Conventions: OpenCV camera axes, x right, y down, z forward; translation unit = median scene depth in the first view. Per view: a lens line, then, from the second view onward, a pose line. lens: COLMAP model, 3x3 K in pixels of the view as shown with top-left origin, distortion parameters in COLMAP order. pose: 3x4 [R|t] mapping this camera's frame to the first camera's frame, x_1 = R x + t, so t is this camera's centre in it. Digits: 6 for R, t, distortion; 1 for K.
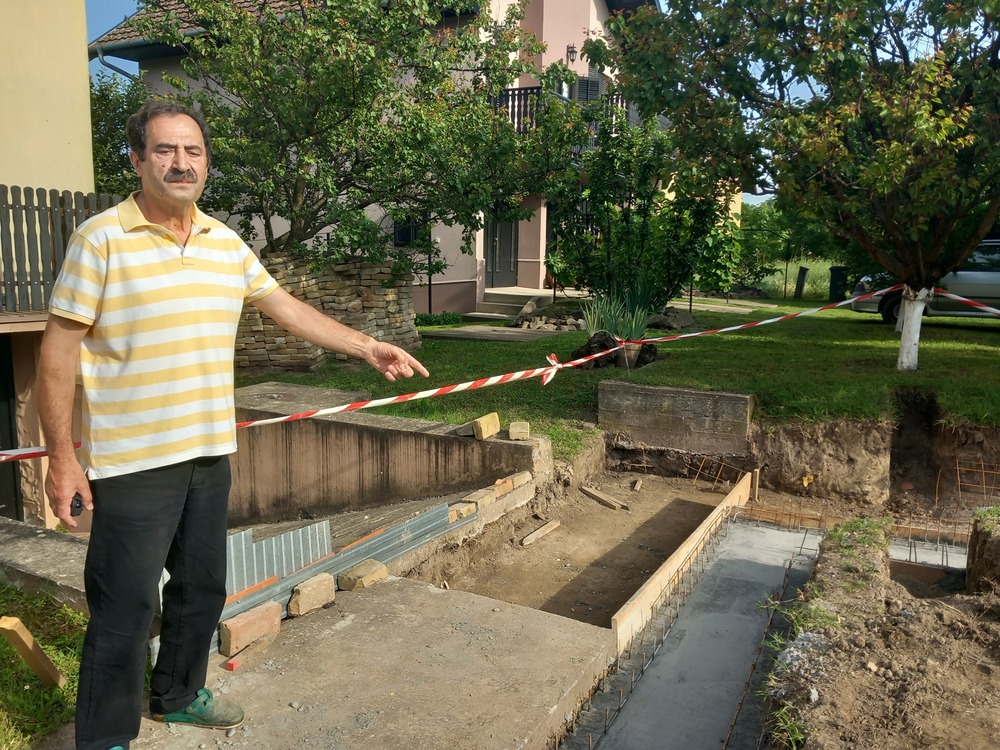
lens RADIAL K [[802.6, 0, 500.0], [0, 802.6, 375.0], [0, 0, 1]] dist [0.004949, 0.002438]
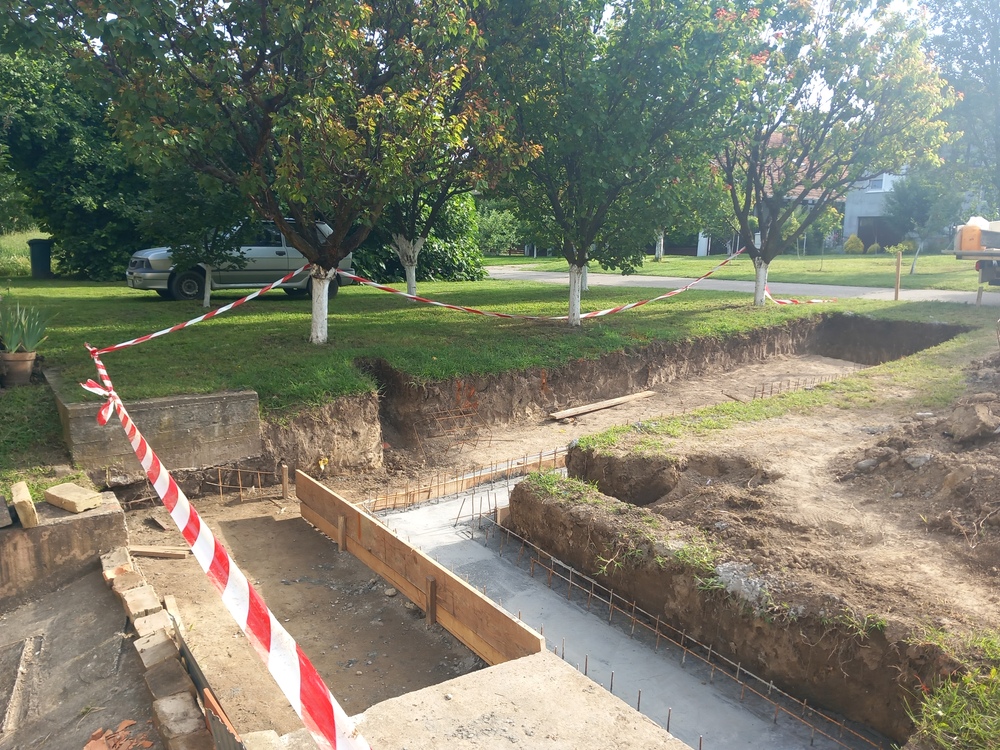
lens RADIAL K [[784.2, 0, 500.0], [0, 784.2, 375.0], [0, 0, 1]] dist [0.002188, -0.000630]
pose [[0.462258, -0.156300, 0.872862, -0.360523], [0.116471, 0.986517, 0.114970, -0.066312], [-0.879063, 0.048517, 0.474230, 0.329829]]
